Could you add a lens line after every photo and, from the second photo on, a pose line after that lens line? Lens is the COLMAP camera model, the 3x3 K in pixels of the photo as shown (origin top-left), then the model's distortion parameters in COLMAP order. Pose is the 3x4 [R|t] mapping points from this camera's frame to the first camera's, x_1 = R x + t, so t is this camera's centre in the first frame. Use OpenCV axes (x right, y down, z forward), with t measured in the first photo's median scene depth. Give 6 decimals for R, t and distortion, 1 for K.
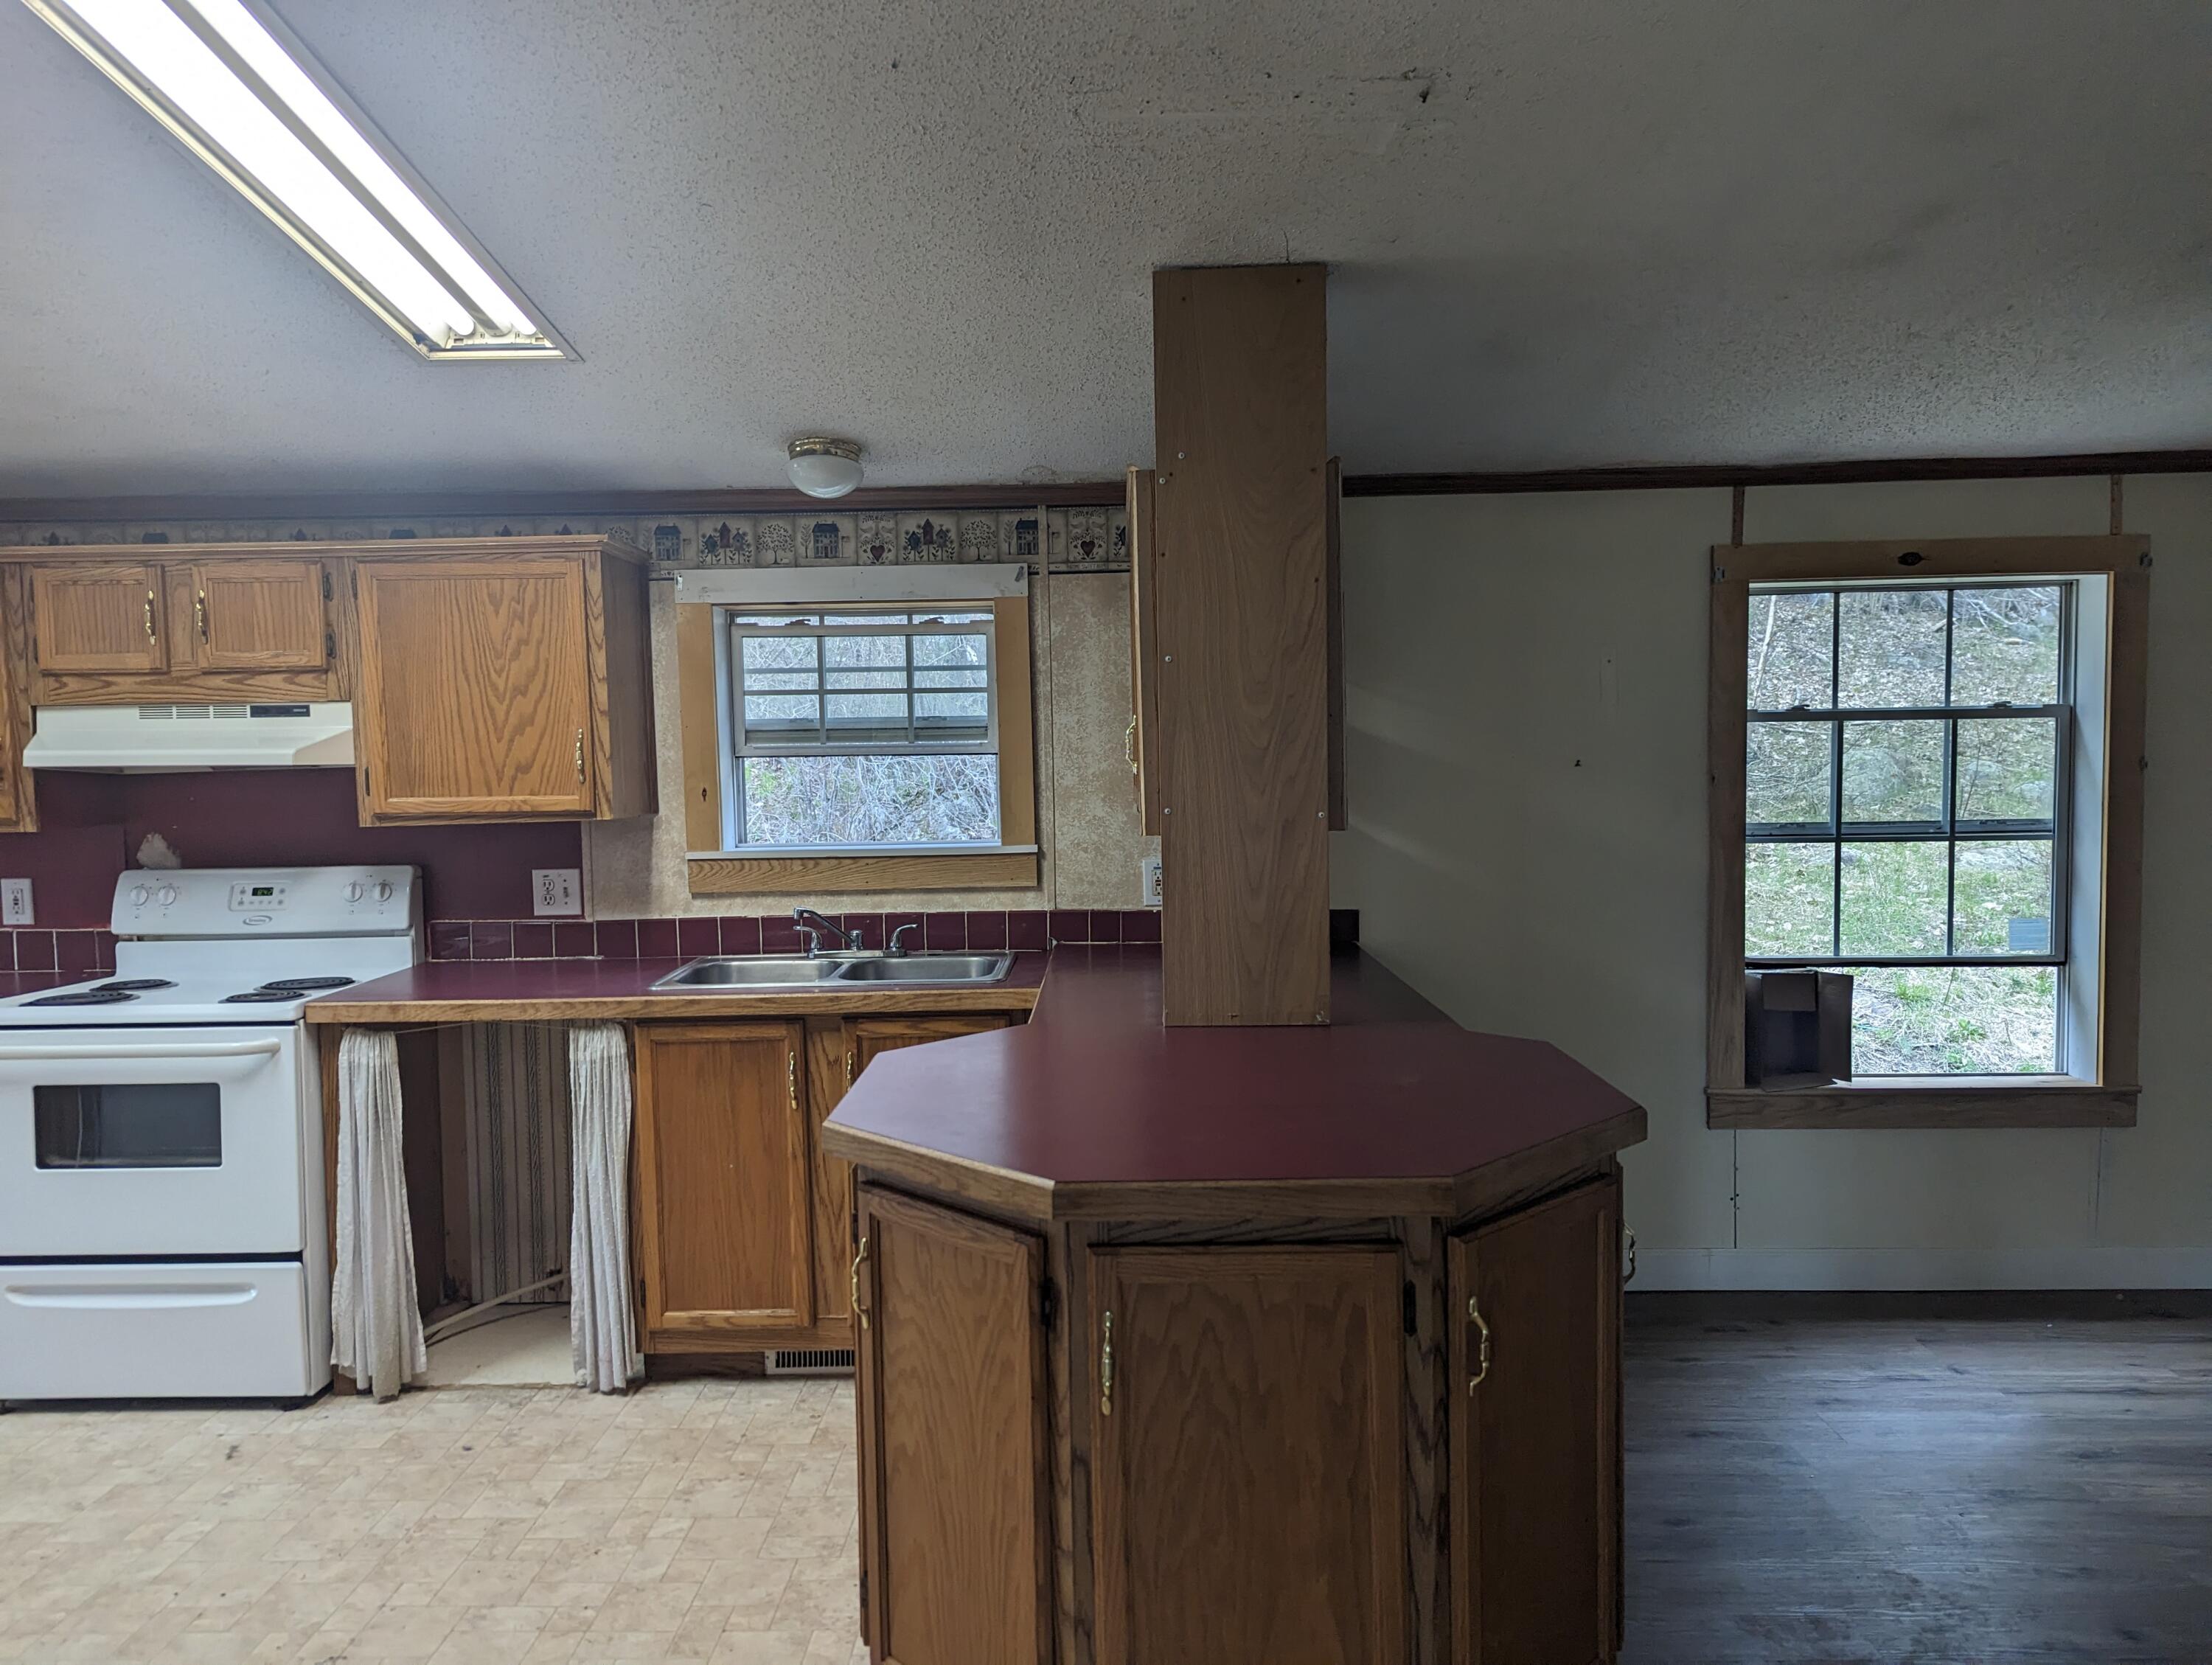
lens RADIAL K [[1561.9, 0, 1108.7], [0, 1561.9, 851.5], [0, 0, 1]] dist [0.069730, -0.068397]
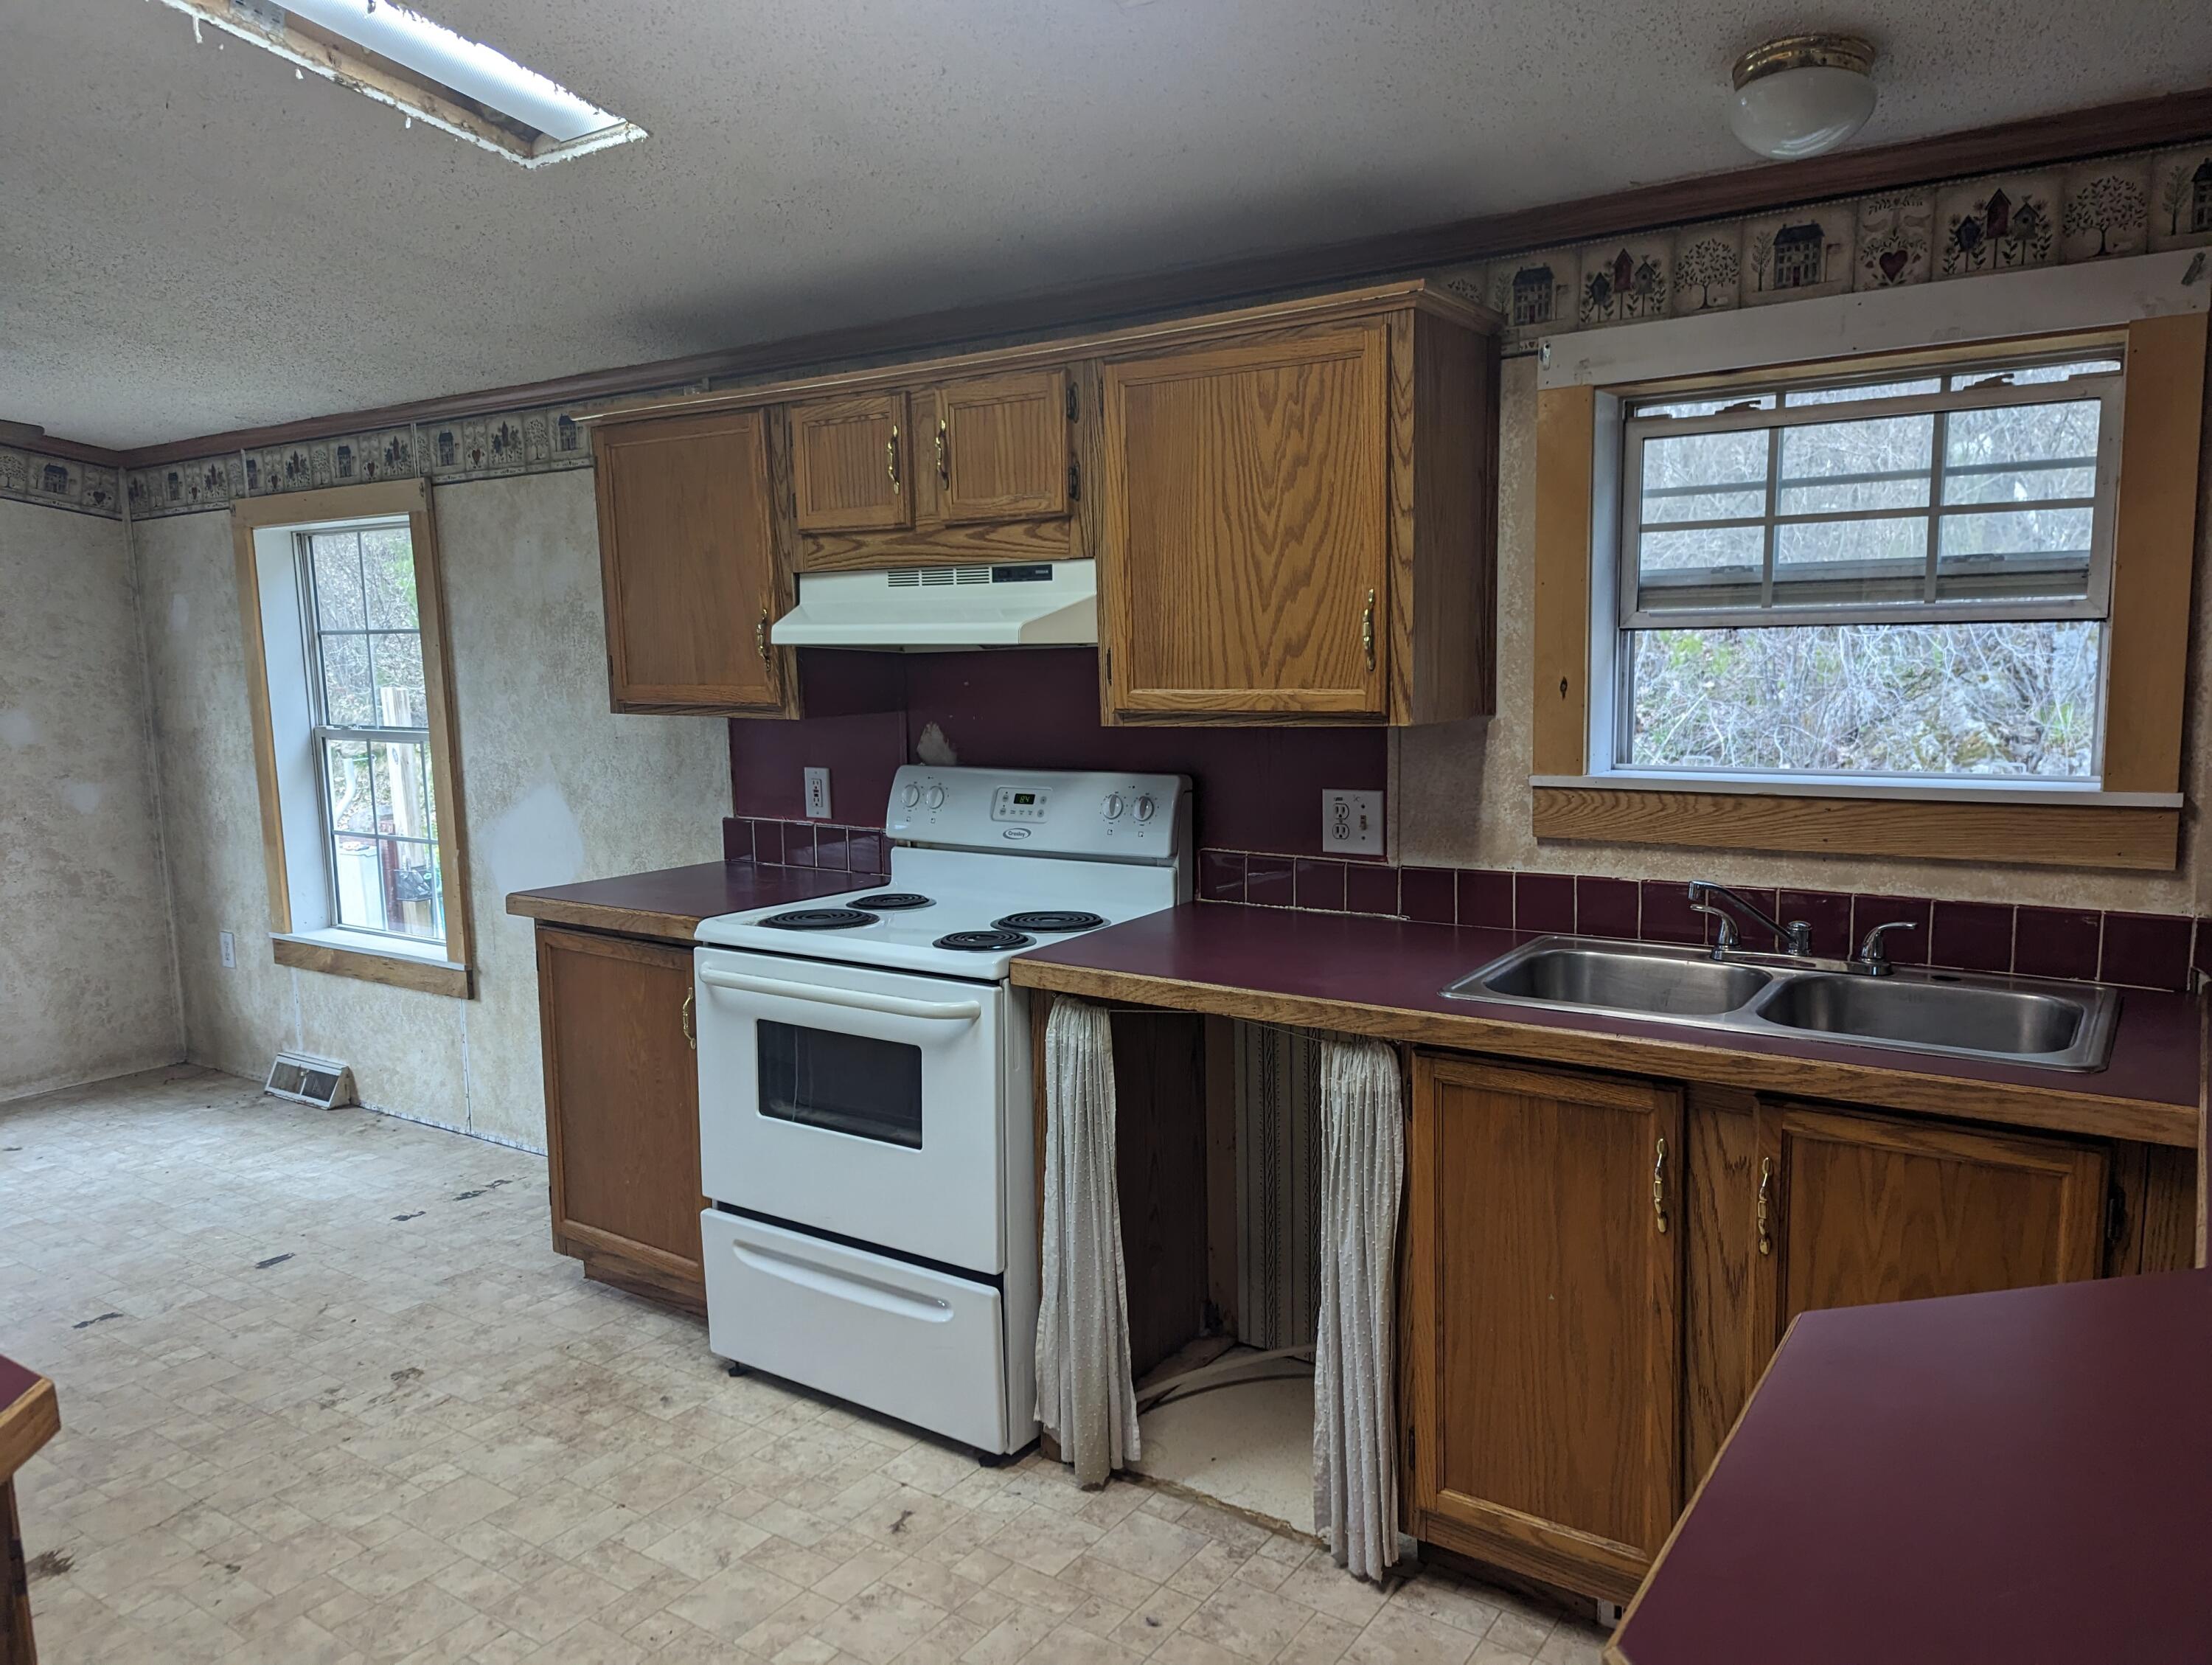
lens RADIAL K [[1561.9, 0, 1108.7], [0, 1561.9, 851.5], [0, 0, 1]] dist [0.069730, -0.068397]
pose [[0.829935, 0.076460, -0.552595, -0.053004], [-0.032285, 0.995486, 0.089252, -0.022784], [0.556925, -0.056233, 0.828657, 0.380910]]
